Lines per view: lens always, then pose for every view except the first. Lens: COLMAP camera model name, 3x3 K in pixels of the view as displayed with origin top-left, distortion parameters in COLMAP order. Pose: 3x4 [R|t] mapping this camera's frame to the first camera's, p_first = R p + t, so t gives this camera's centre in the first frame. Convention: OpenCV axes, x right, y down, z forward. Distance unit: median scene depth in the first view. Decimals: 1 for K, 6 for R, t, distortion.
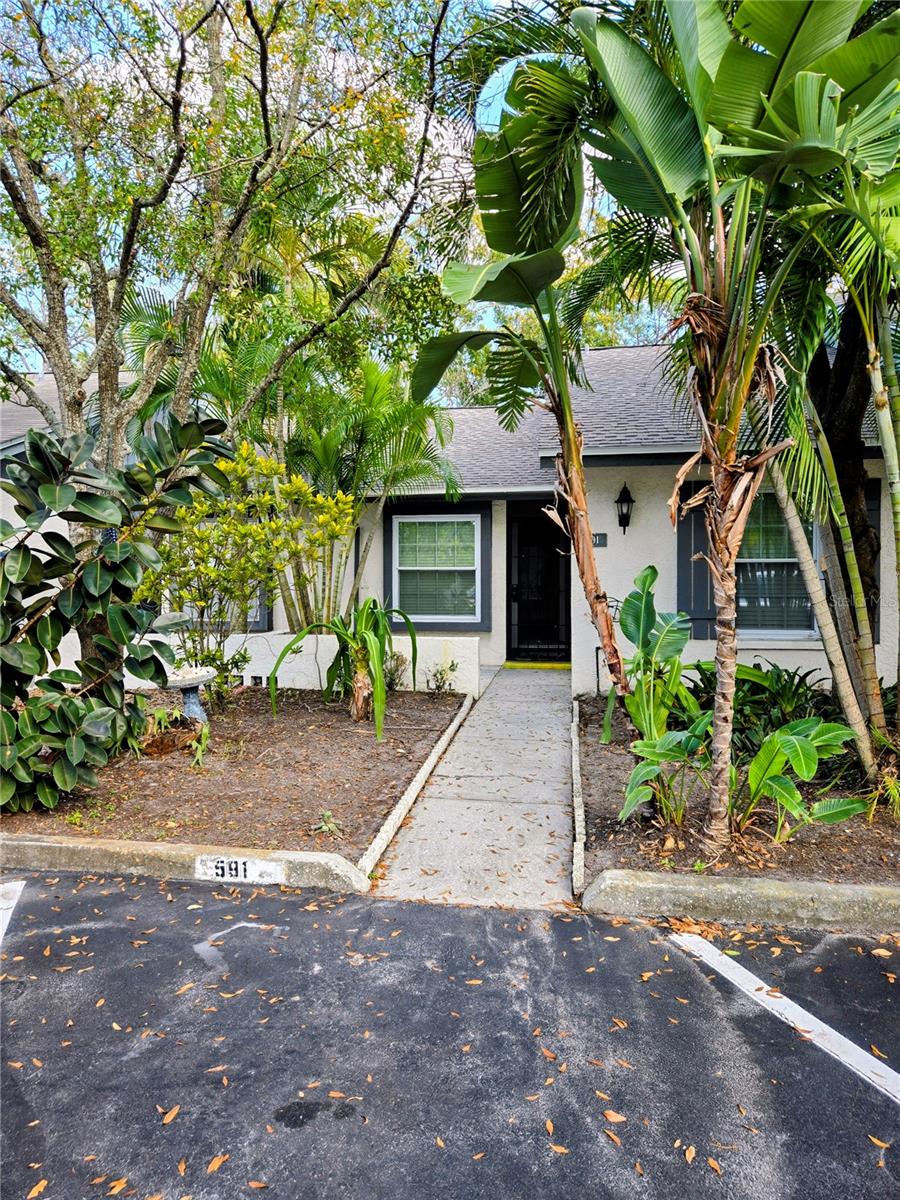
lens RADIAL K [[805.9, 0, 429.6], [0, 805.9, 594.0], [0, 0, 1]] dist [0.059916, -0.000151]
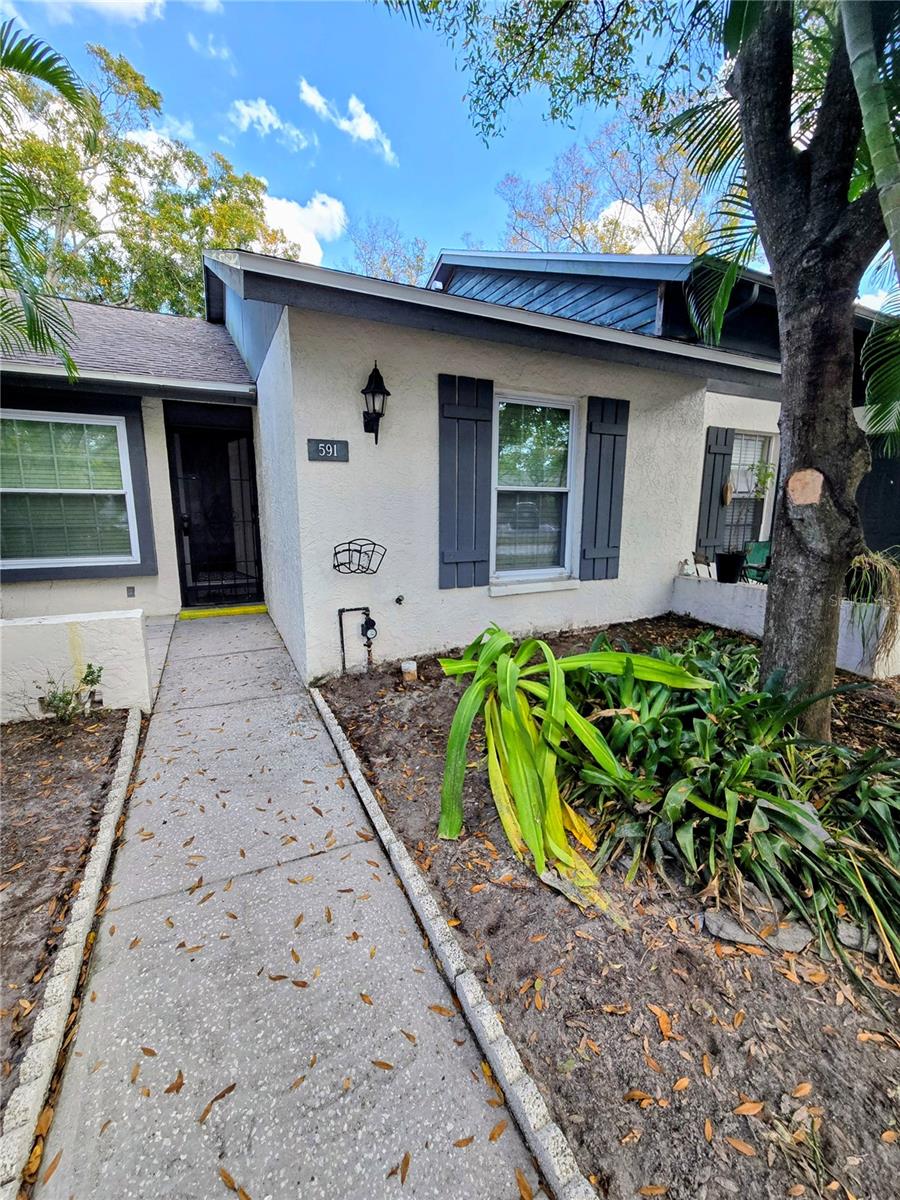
lens RADIAL K [[495.8, 0, 450.0], [0, 495.8, 600.0], [0, 0, 1]] dist [-0.002979, -0.000116]
pose [[0.813025, -0.102293, 0.573172, 0.038953], [0.002485, 0.985046, 0.172275, -0.015424], [-0.582223, -0.138640, 0.801121, 0.598374]]
